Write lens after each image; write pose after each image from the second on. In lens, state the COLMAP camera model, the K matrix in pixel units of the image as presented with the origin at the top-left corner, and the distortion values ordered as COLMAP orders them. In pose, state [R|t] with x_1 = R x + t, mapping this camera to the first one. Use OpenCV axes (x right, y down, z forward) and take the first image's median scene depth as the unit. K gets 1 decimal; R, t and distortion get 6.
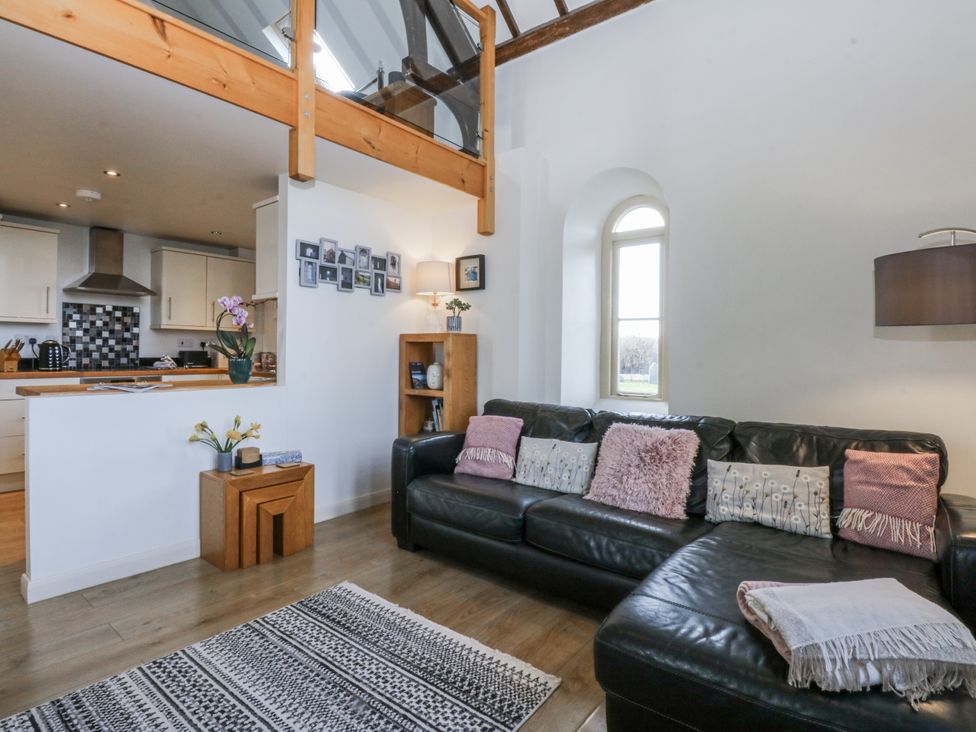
lens RADIAL K [[506.7, 0, 491.4], [0, 506.7, 352.0], [0, 0, 1]] dist [0.001515, -0.013751]
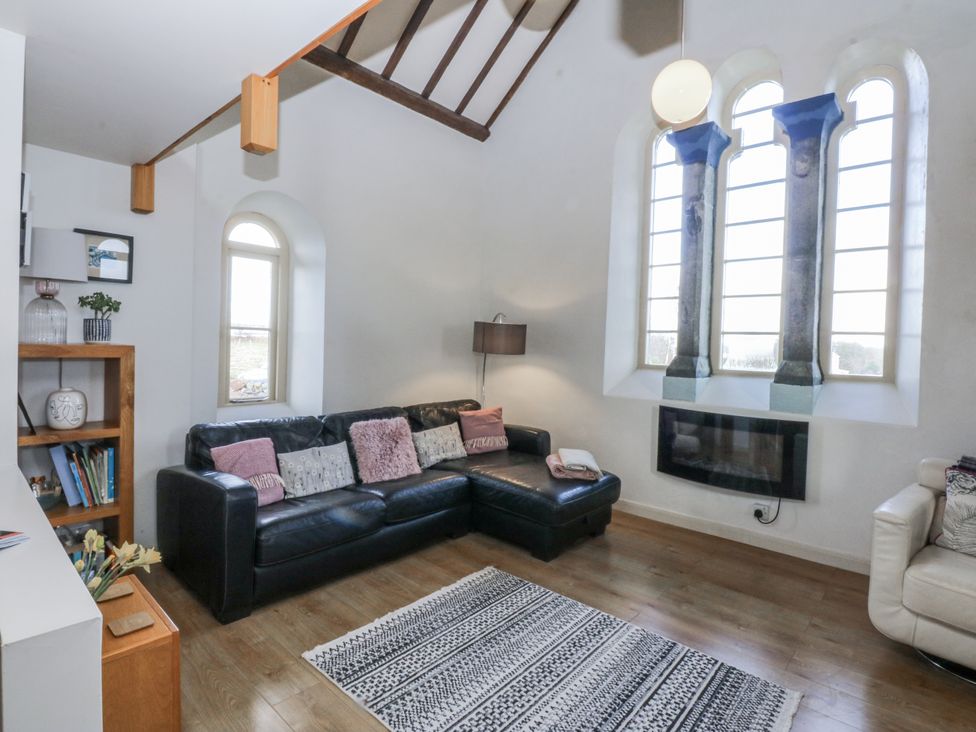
lens RADIAL K [[506.7, 0, 491.4], [0, 506.7, 352.0], [0, 0, 1]] dist [0.001515, -0.013751]
pose [[0.063534, -0.027998, 0.997587, -0.979107], [-0.029521, 0.999116, 0.029921, -0.083404], [-0.997543, -0.031350, 0.062651, 0.568558]]
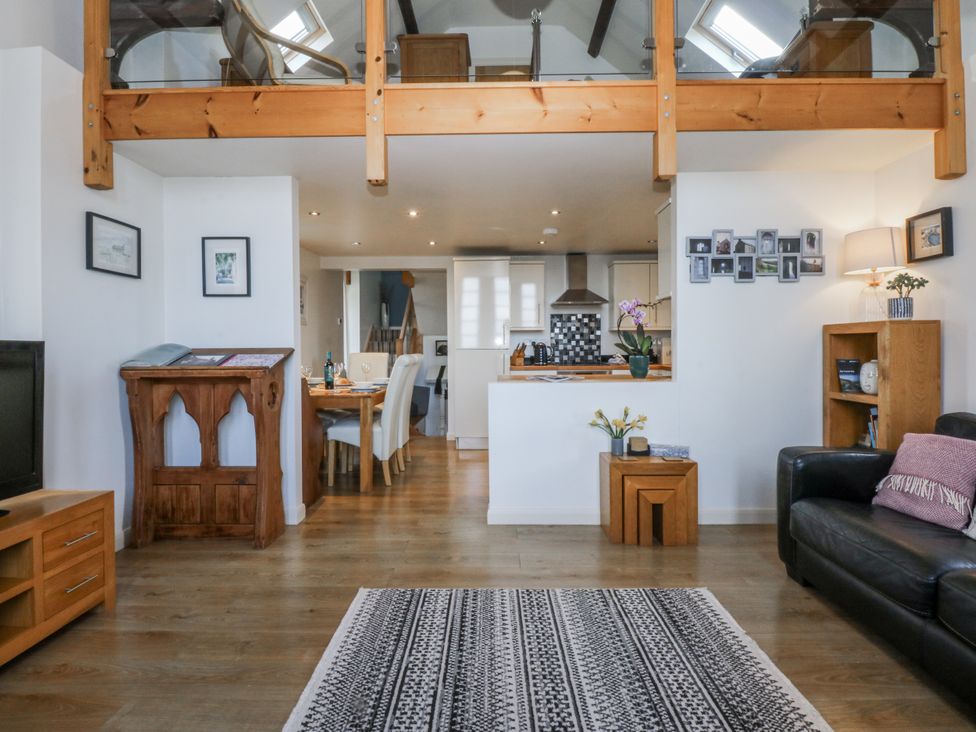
lens RADIAL K [[506.7, 0, 491.4], [0, 506.7, 352.0], [0, 0, 1]] dist [0.001515, -0.013751]
pose [[0.607767, -0.009868, -0.794054, 0.202834], [0.014398, 0.999895, -0.001406, 0.002675], [0.793985, -0.010578, 0.607846, 0.090034]]
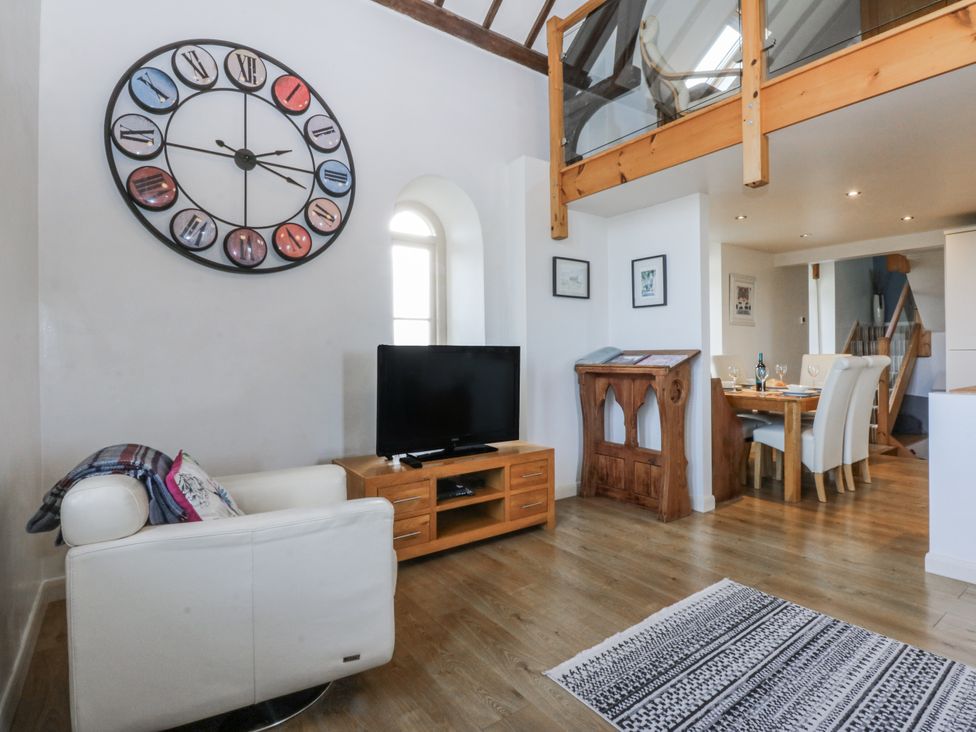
lens RADIAL K [[506.7, 0, 491.4], [0, 506.7, 352.0], [0, 0, 1]] dist [0.001515, -0.013751]
pose [[-0.273210, -0.011413, -0.961887, 0.367539], [0.006788, 0.999882, -0.013792, 0.005018], [0.961930, -0.010298, -0.273100, 0.279131]]
